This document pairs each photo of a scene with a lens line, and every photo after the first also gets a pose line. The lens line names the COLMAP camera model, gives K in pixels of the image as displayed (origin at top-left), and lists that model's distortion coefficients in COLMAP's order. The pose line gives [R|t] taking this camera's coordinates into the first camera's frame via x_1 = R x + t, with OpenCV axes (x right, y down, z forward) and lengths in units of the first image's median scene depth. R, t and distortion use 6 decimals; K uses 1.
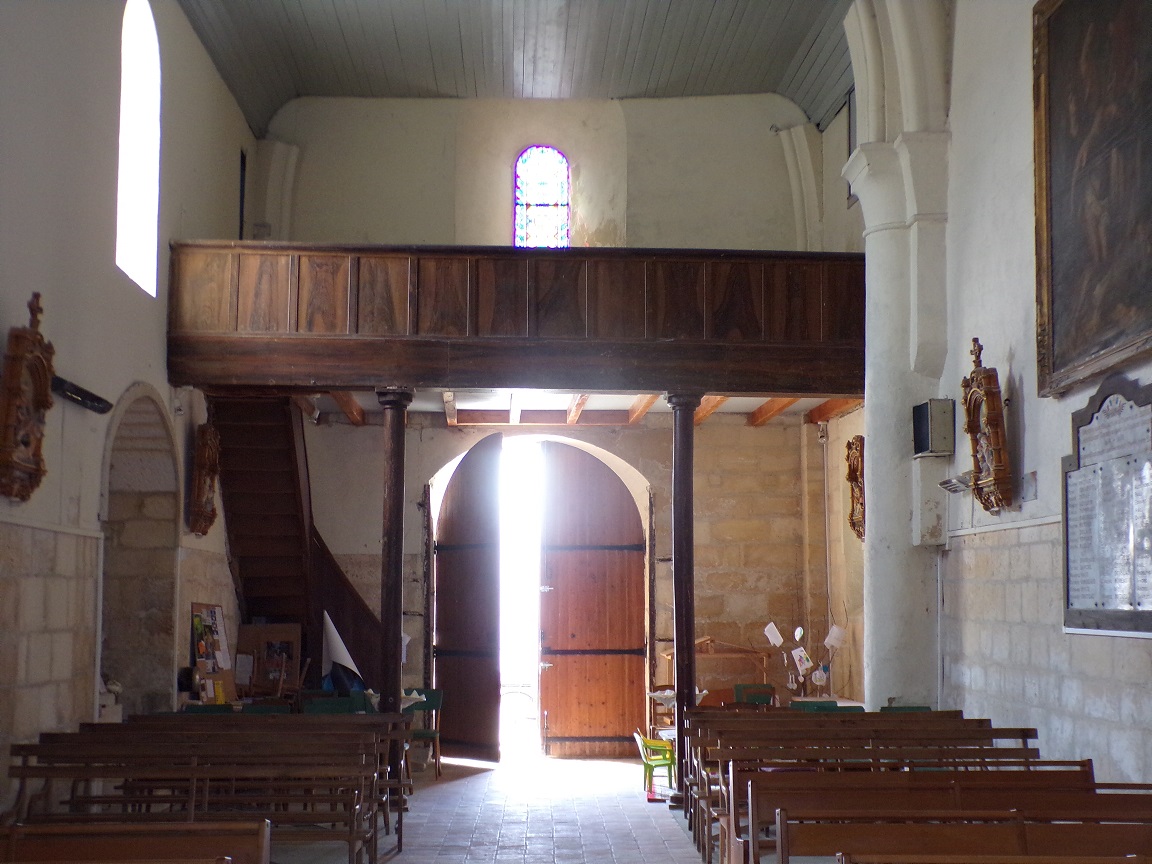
lens RADIAL K [[1860.3, 0, 576.0], [0, 1860.3, 432.0], [0, 0, 1]] dist [-0.052710, -0.039576]
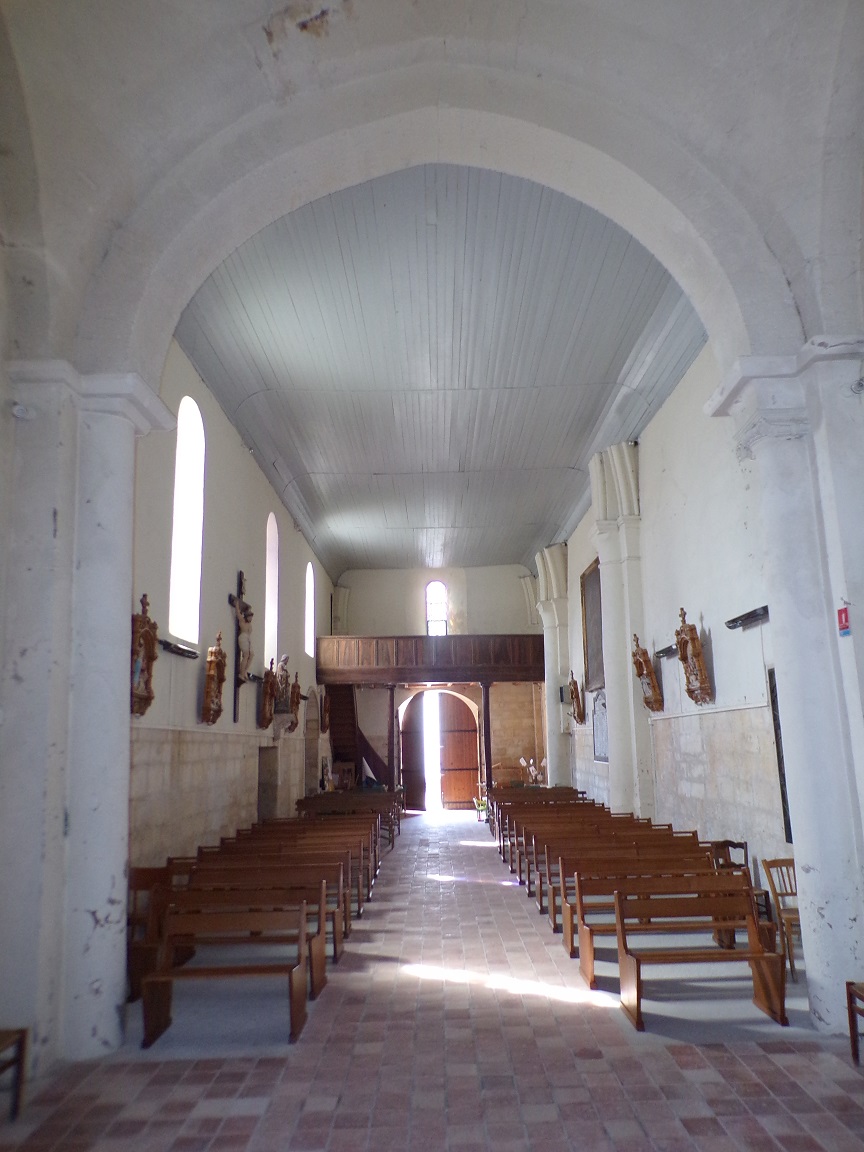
lens RADIAL K [[824.1, 0, 438.7], [0, 824.1, 579.9], [0, 0, 1]] dist [0.002490, 0.004118]
pose [[0.999542, -0.027250, -0.013147, 0.003575], [0.025688, 0.993916, -0.107106, -0.044077], [0.015985, 0.106719, 0.994161, -0.343917]]
